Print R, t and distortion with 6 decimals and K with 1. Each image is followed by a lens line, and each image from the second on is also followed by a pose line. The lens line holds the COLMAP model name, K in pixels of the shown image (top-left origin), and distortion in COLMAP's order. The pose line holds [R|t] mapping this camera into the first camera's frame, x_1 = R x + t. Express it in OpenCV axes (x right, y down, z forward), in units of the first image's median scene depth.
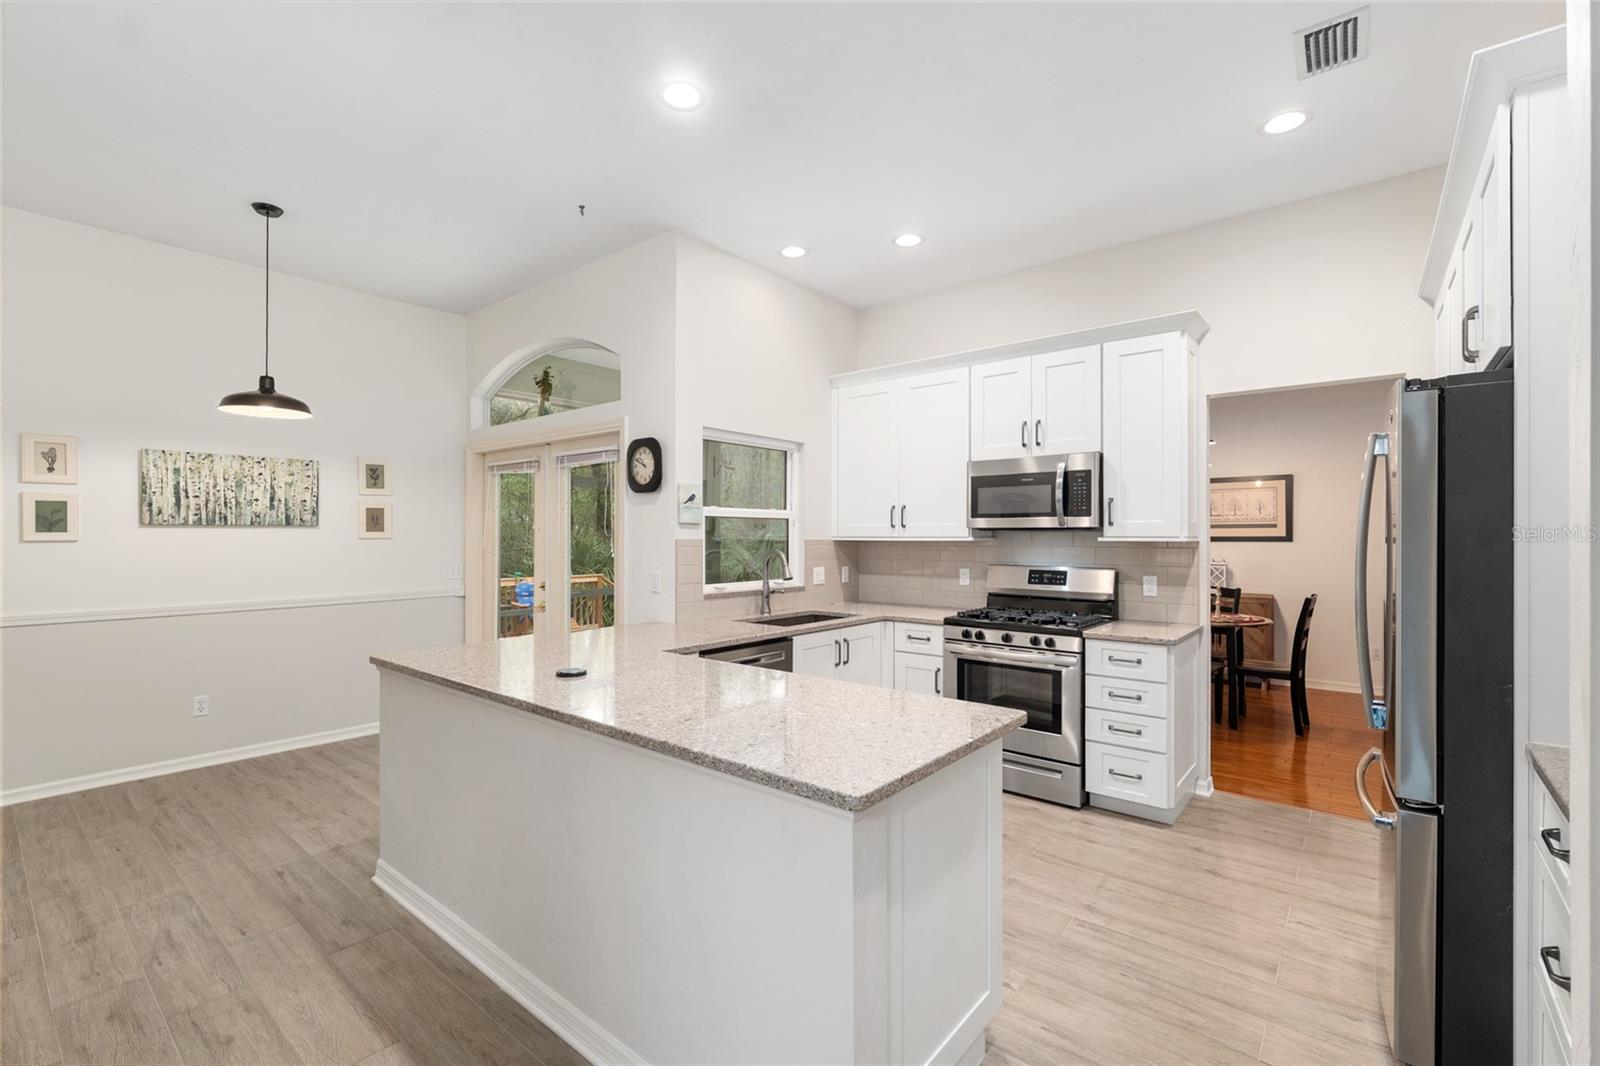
lens RADIAL K [[693.5, 0, 803.9], [0, 693.5, 536.4], [0, 0, 1]] dist [-0.006925, 0.000429]
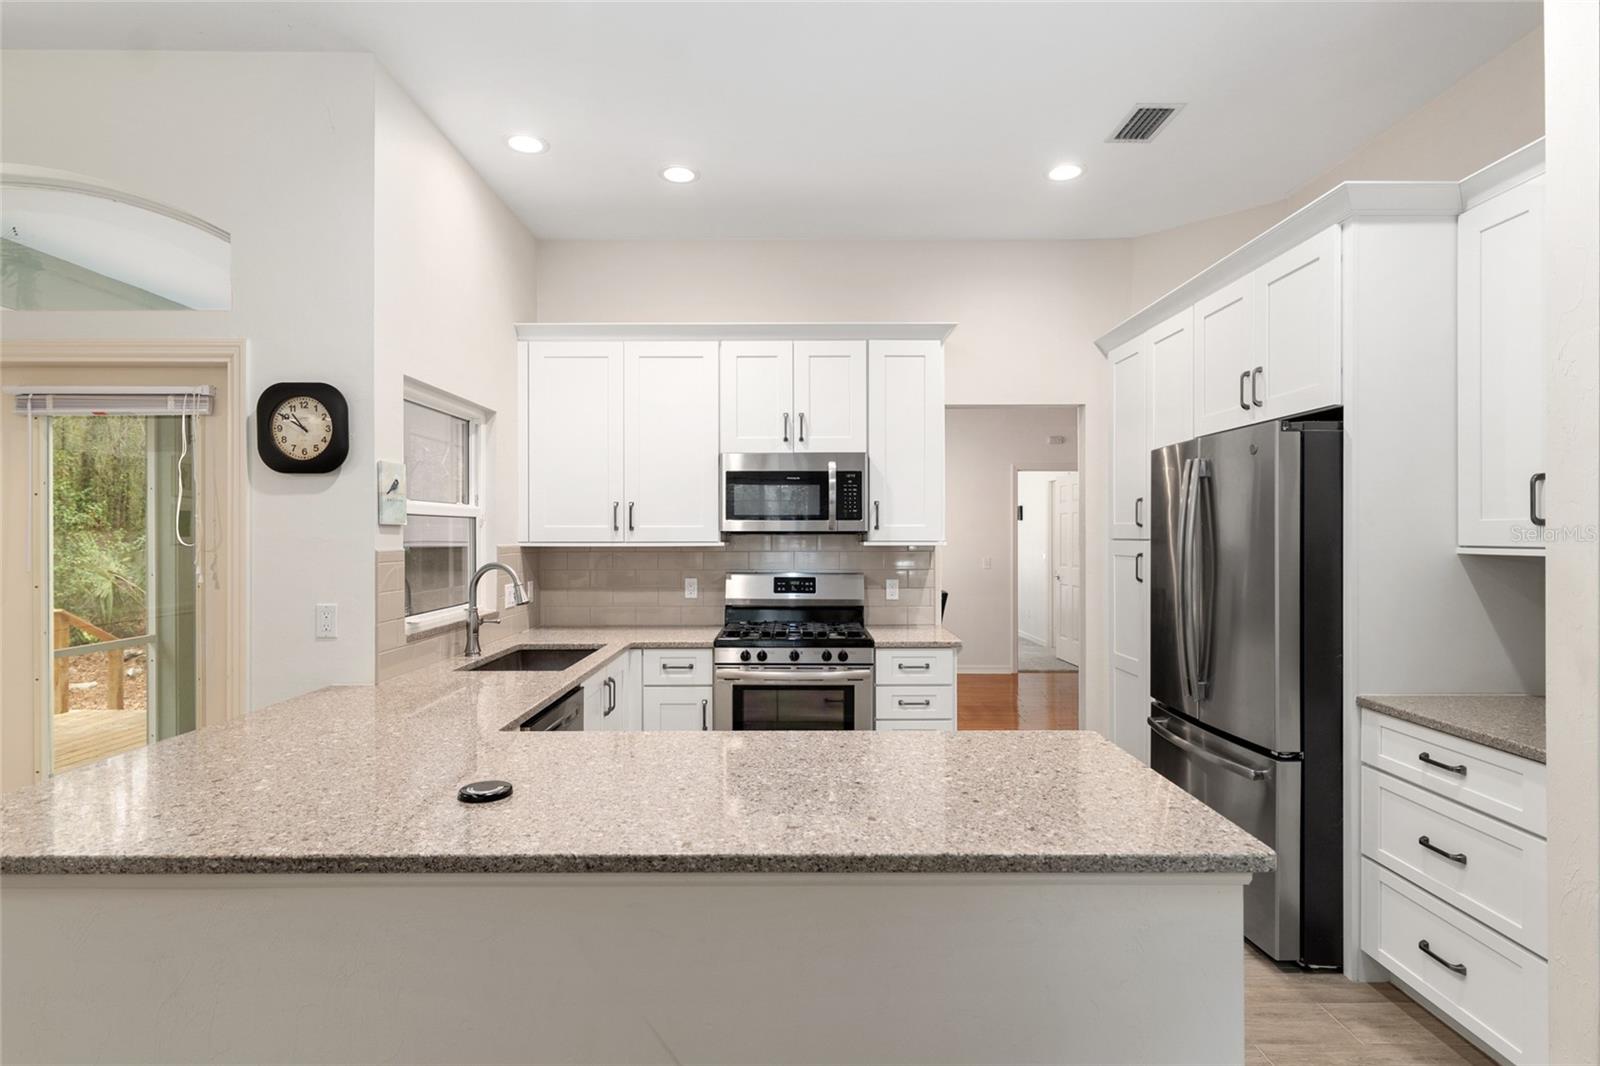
lens RADIAL K [[799.3, 0, 790.1], [0, 799.3, 537.7], [0, 0, 1]] dist [-0.000547, -0.001870]
pose [[0.774741, -0.005599, 0.632254, -0.334010], [0.001920, 0.999977, 0.006502, -0.010860], [-0.632276, -0.003824, 0.774734, 0.193853]]
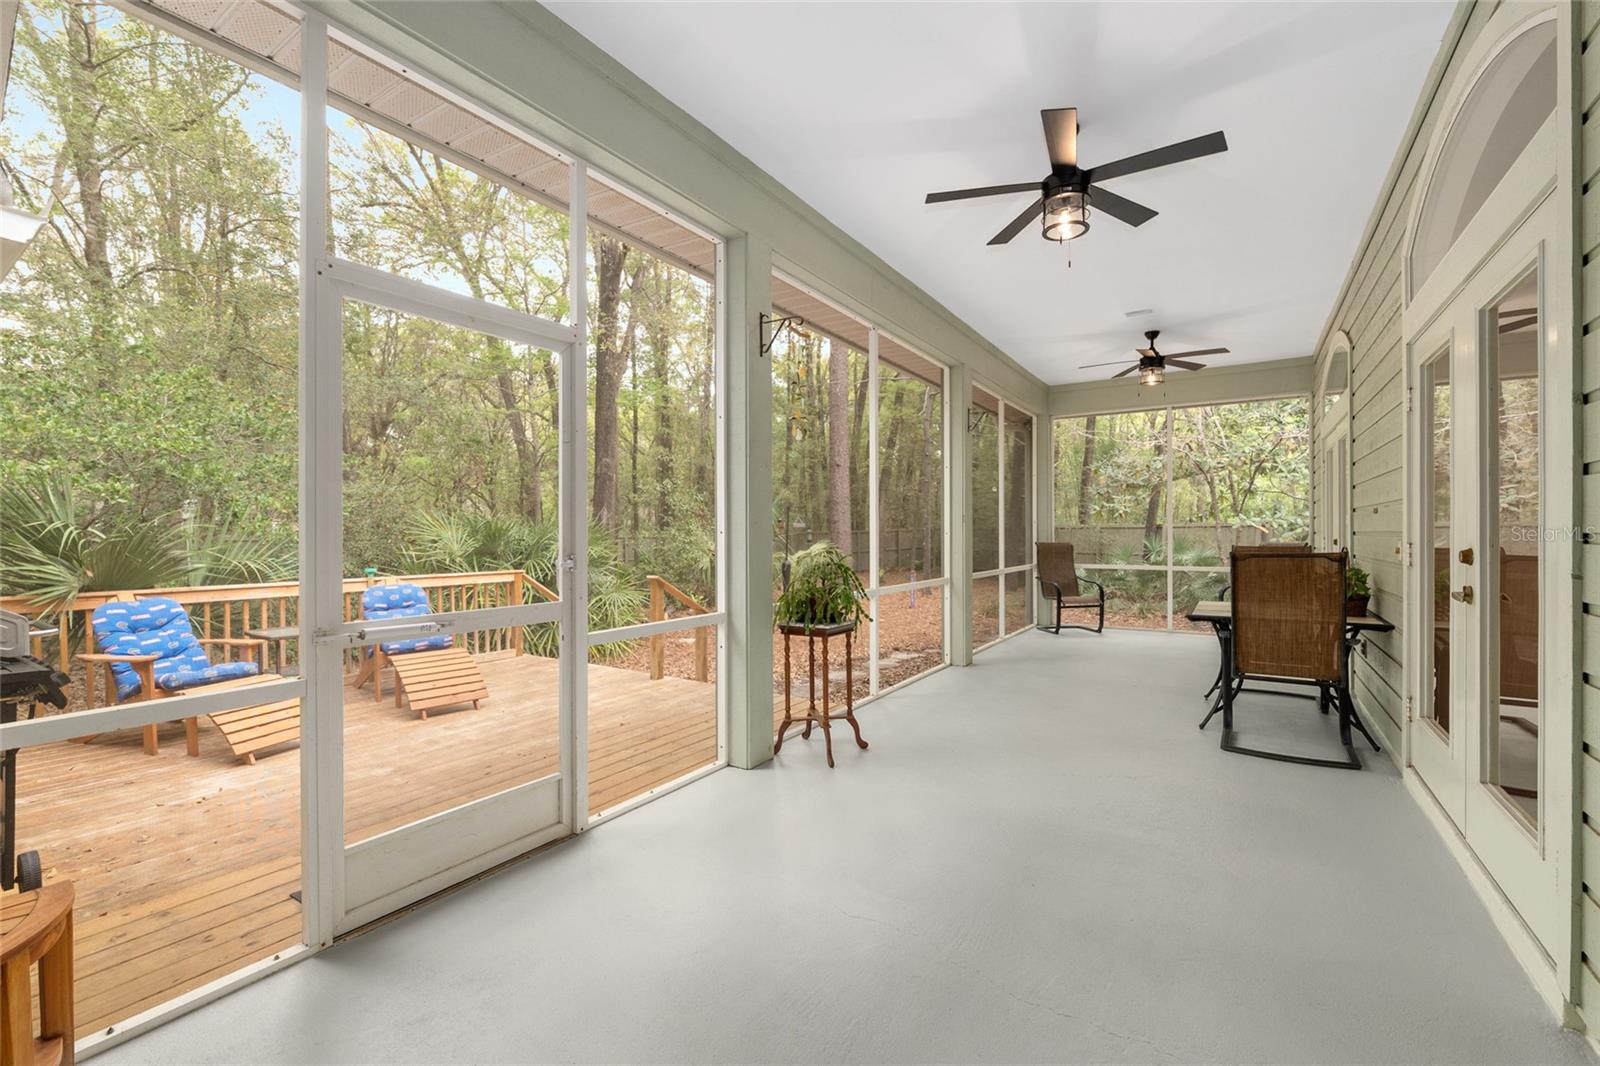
lens RADIAL K [[663.9, 0, 796.9], [0, 663.9, 534.8], [0, 0, 1]] dist [-0.011508, -0.000506]
pose [[0.995103, -0.003555, 0.098776, -0.304098], [0.003101, 0.999984, 0.004748, 0.061878], [-0.098792, -0.004418, 0.995098, 1.131039]]
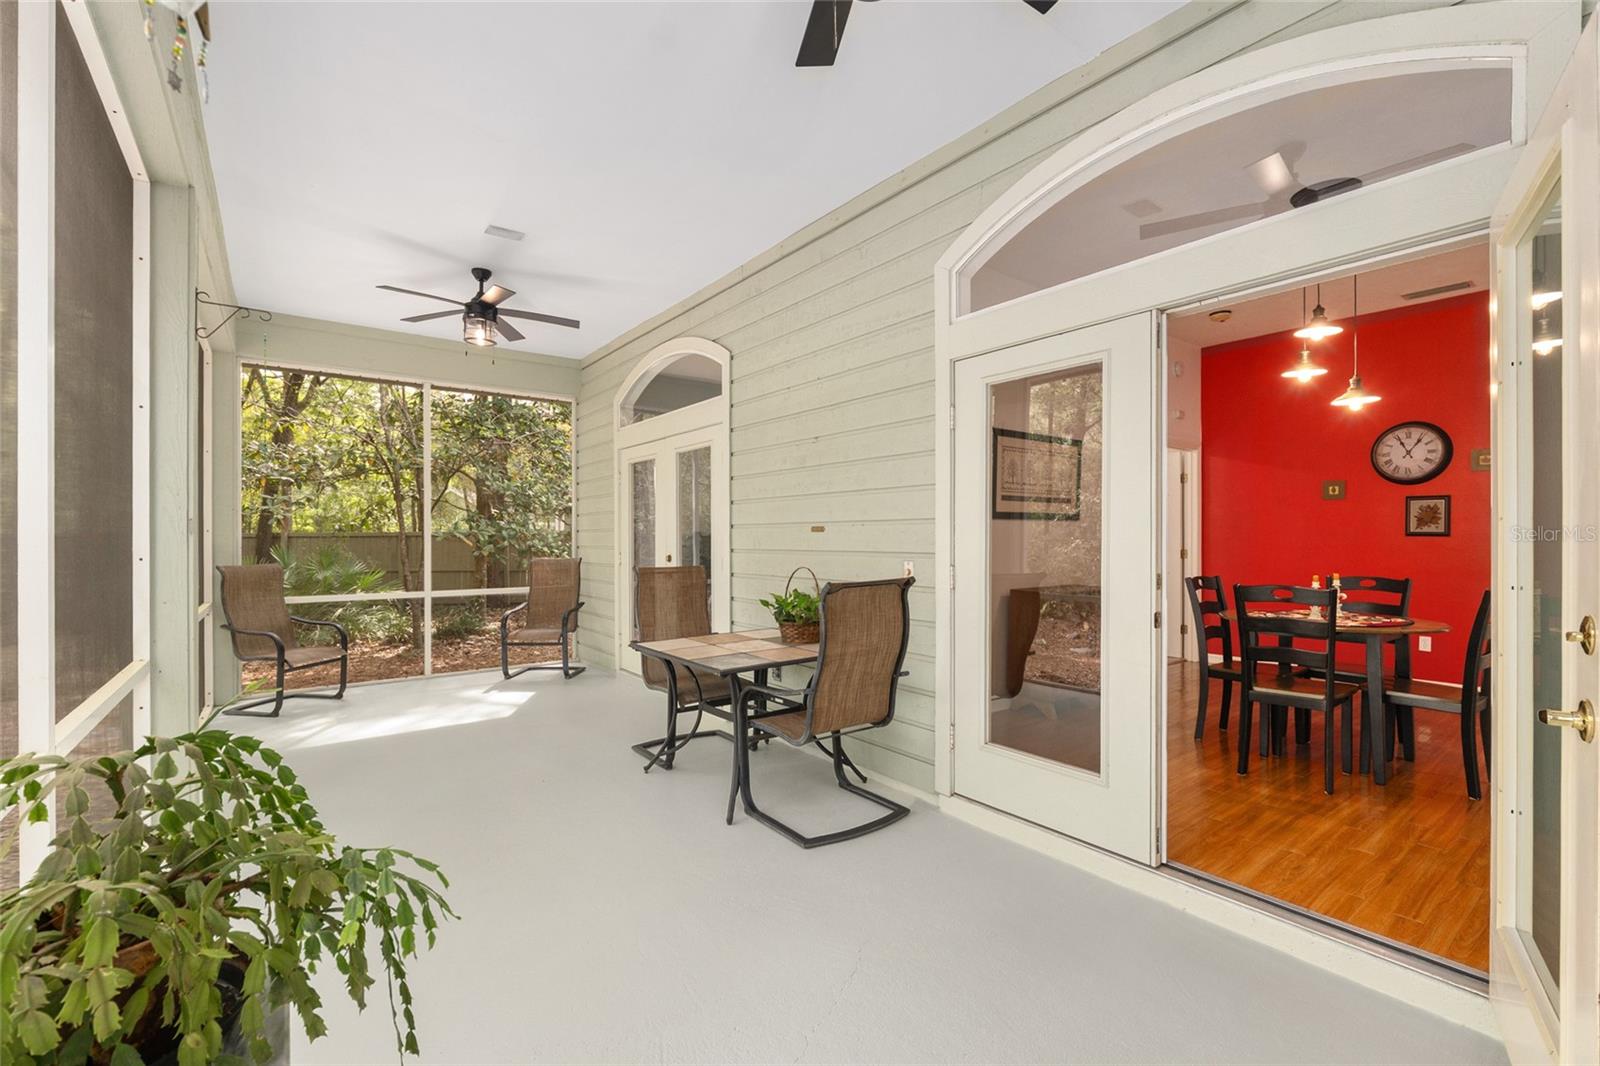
lens RADIAL K [[693.5, 0, 795.7], [0, 693.5, 540.6], [0, 0, 1]] dist [-0.006925, 0.000429]
pose [[0.247131, -0.003308, 0.968976, -0.320598], [0.000474, 0.999994, 0.003293, 0.046339], [-0.968982, -0.000355, 0.247131, 1.826365]]
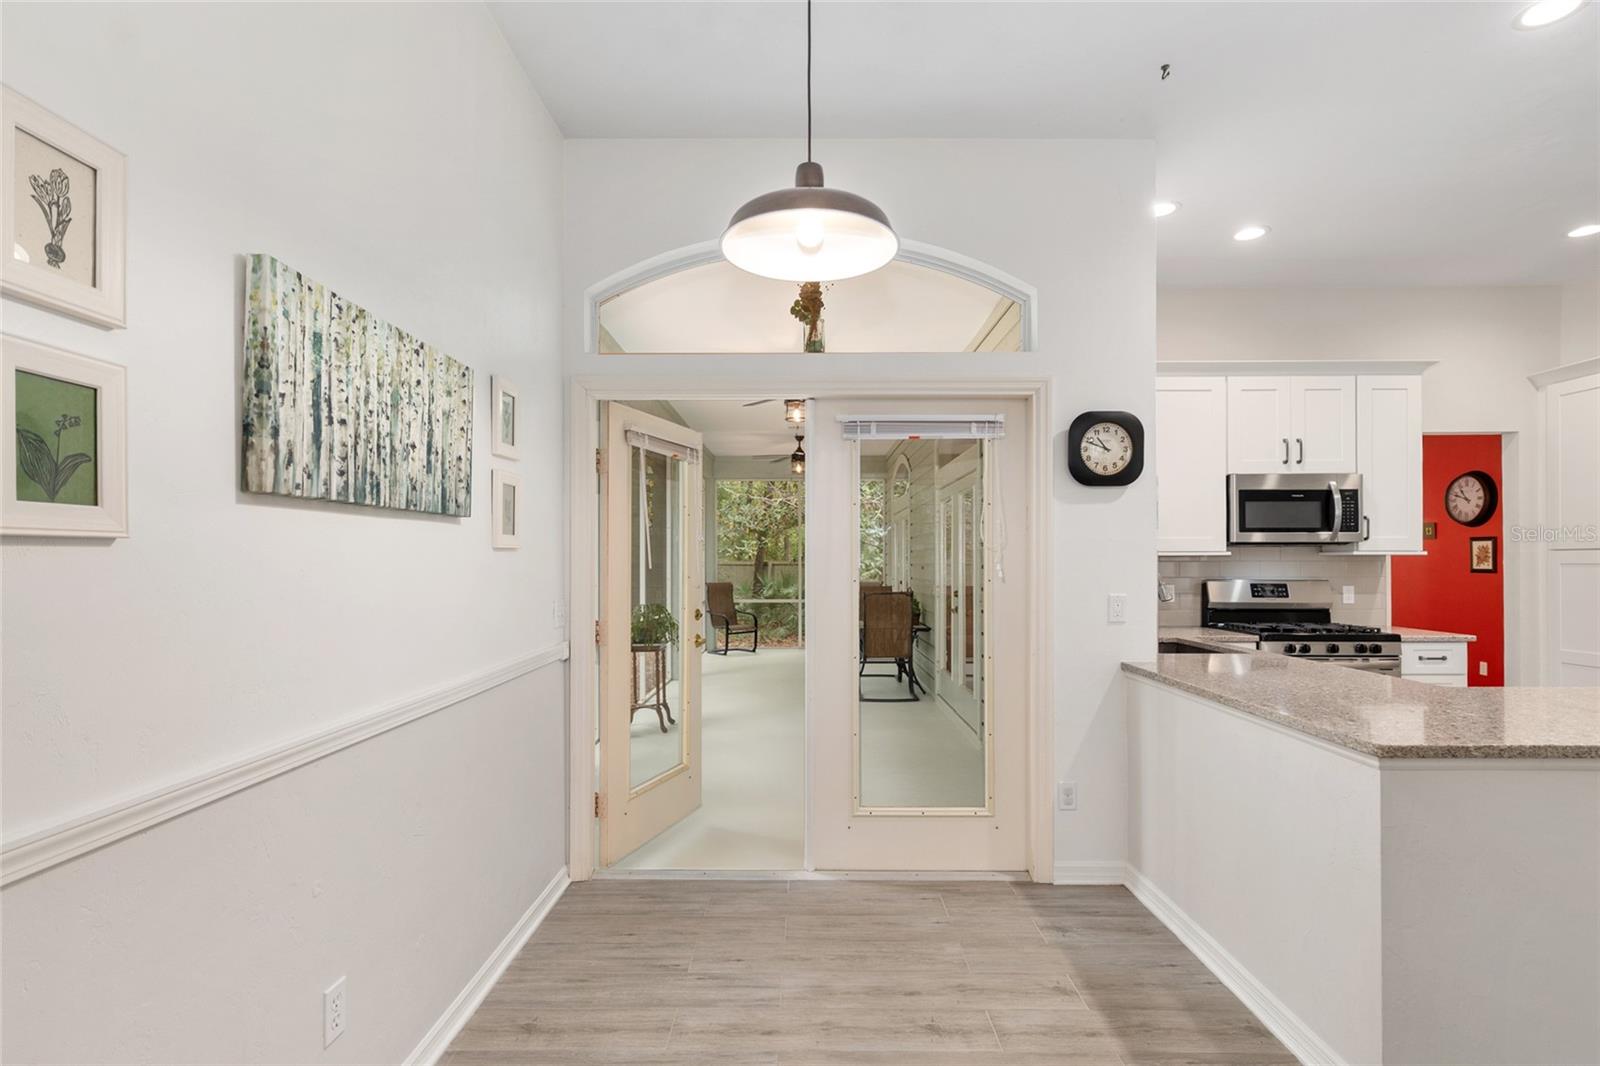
lens RADIAL K [[769.2, 0, 792.8], [0, 769.2, 561.5], [0, 0, 1]] dist [-0.000157, -0.003005]
pose [[0.785303, -0.001717, 0.619110, -0.964471], [0.002667, 0.999996, -0.000609, 0.015203], [-0.619106, 0.002129, 0.785304, 0.558191]]
